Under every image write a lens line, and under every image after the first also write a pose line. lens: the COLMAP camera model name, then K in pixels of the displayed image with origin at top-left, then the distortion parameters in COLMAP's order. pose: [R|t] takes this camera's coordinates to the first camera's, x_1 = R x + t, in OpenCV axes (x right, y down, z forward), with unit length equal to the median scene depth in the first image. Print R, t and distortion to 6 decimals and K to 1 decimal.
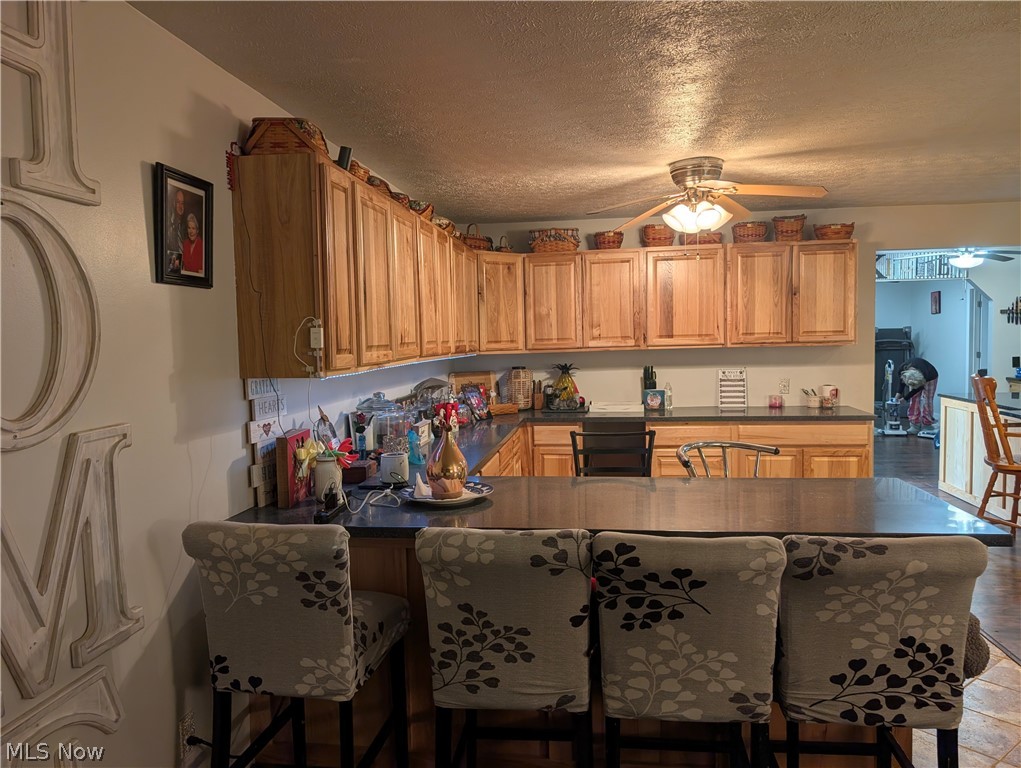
lens RADIAL K [[747.4, 0, 511.4], [0, 747.4, 388.9], [0, 0, 1]] dist [0.029140, -0.020767]
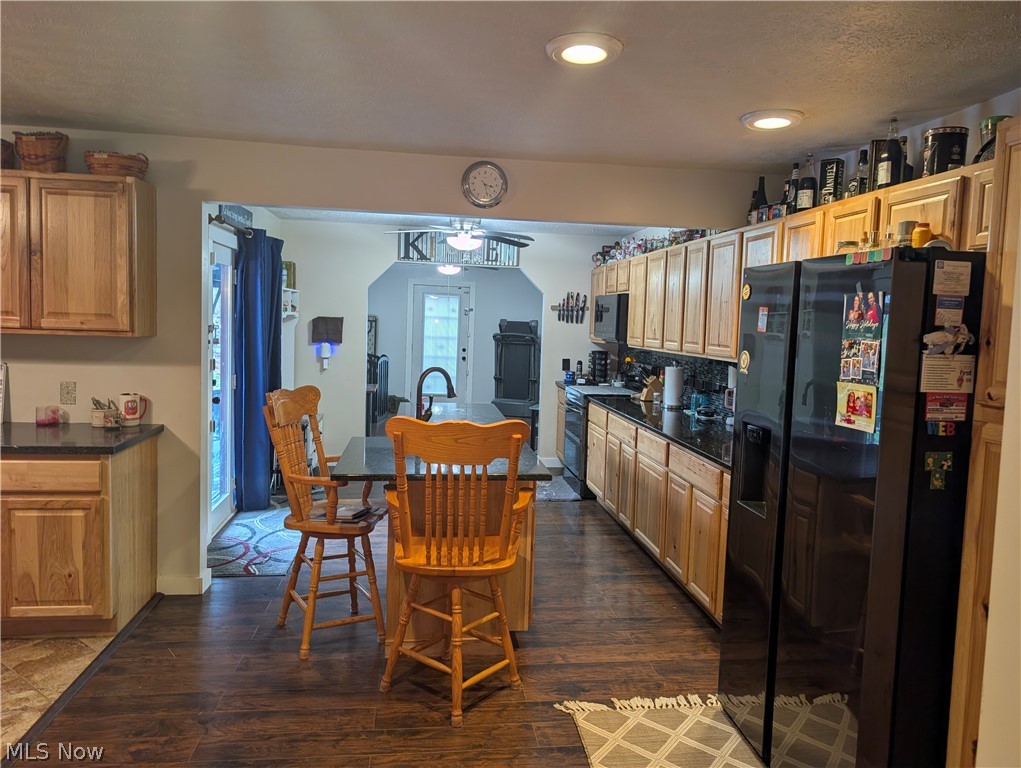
lens RADIAL K [[747.4, 0, 509.9], [0, 747.4, 379.4], [0, 0, 1]] dist [0.029140, -0.020767]
pose [[0.966221, 0.030581, 0.255895, 0.544797], [-0.033335, 0.999424, 0.006431, -0.032284], [-0.255551, -0.014744, 0.966683, 0.237810]]
